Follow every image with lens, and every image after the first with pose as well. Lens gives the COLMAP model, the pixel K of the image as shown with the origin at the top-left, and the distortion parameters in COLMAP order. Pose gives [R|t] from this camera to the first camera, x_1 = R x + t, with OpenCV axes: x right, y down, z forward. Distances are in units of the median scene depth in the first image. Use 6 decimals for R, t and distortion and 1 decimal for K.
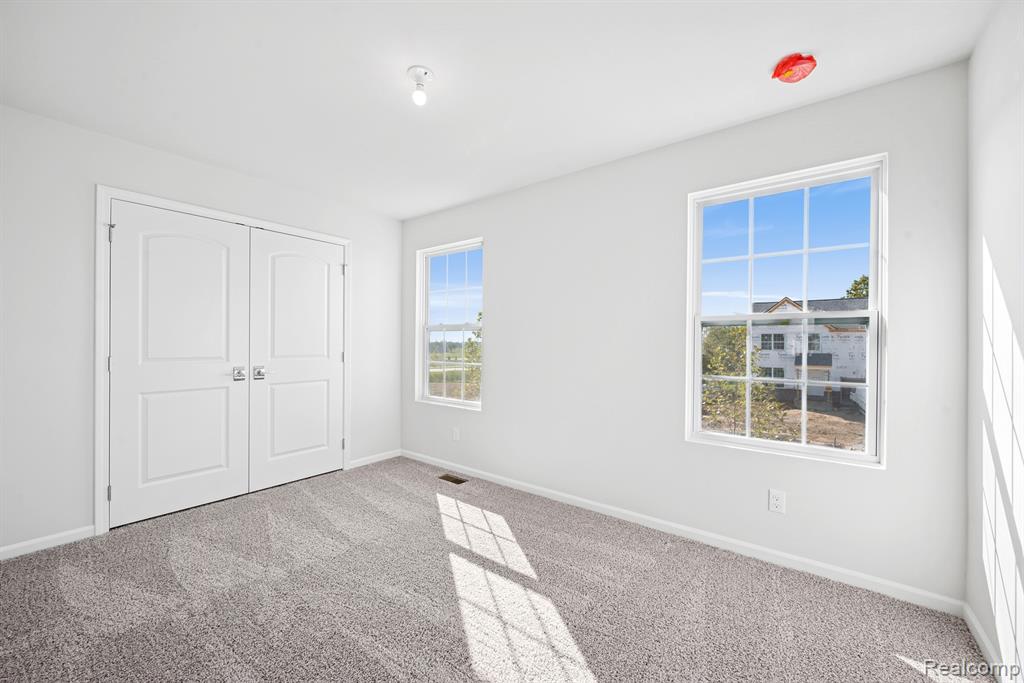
lens RADIAL K [[401.9, 0, 510.7], [0, 401.9, 342.4], [0, 0, 1]] dist [-0.001272, -0.000352]
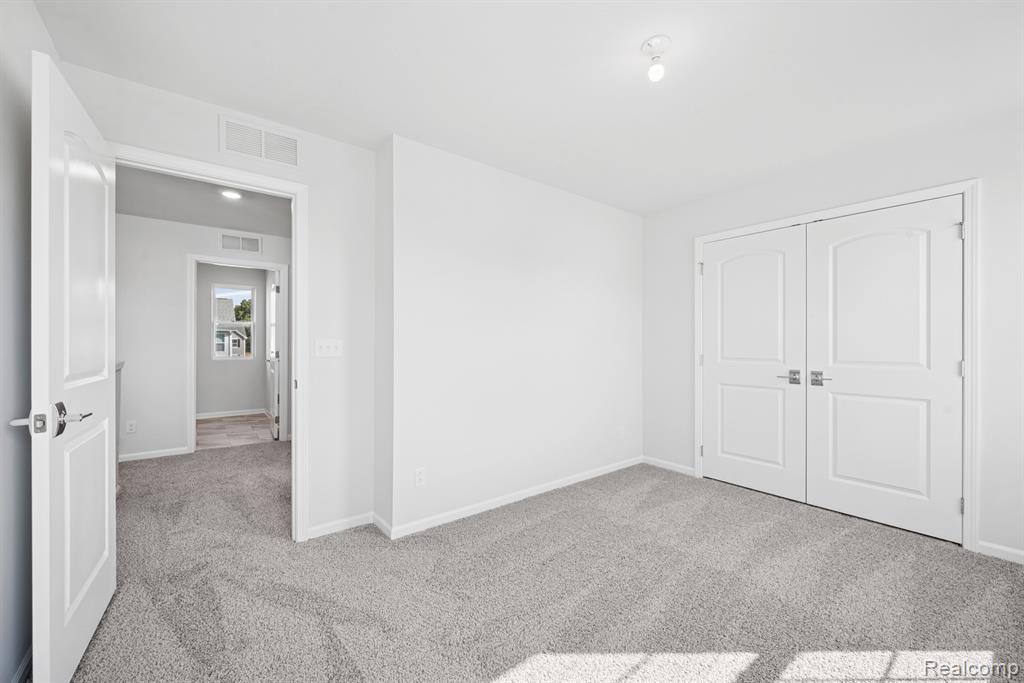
lens RADIAL K [[401.9, 0, 510.7], [0, 401.9, 342.4], [0, 0, 1]] dist [-0.001272, -0.000352]
pose [[-0.242976, -0.006435, -0.970011, 0.491052], [-0.000985, 0.999979, -0.006387, -0.000655], [0.970032, -0.000597, -0.242977, 0.607987]]
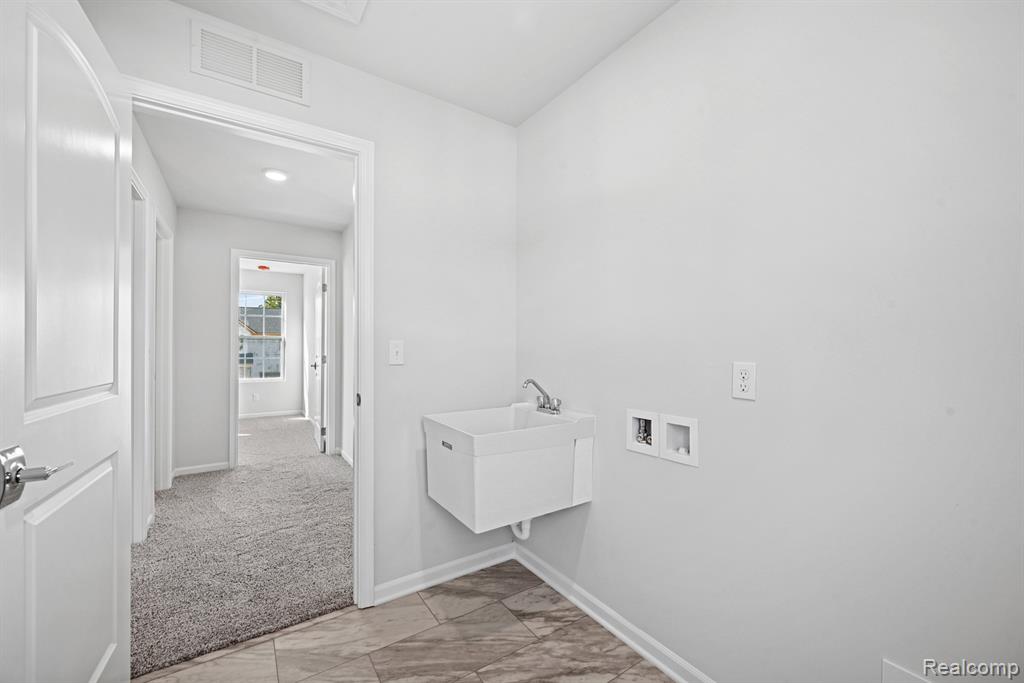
lens RADIAL K [[401.9, 0, 510.7], [0, 401.9, 342.4], [0, 0, 1]] dist [-0.001272, -0.000352]
pose [[0.314793, 0.000055, 0.949160, -0.553021], [0.002483, 0.999997, -0.000881, -0.006879], [-0.949157, 0.002634, 0.314792, -0.613395]]
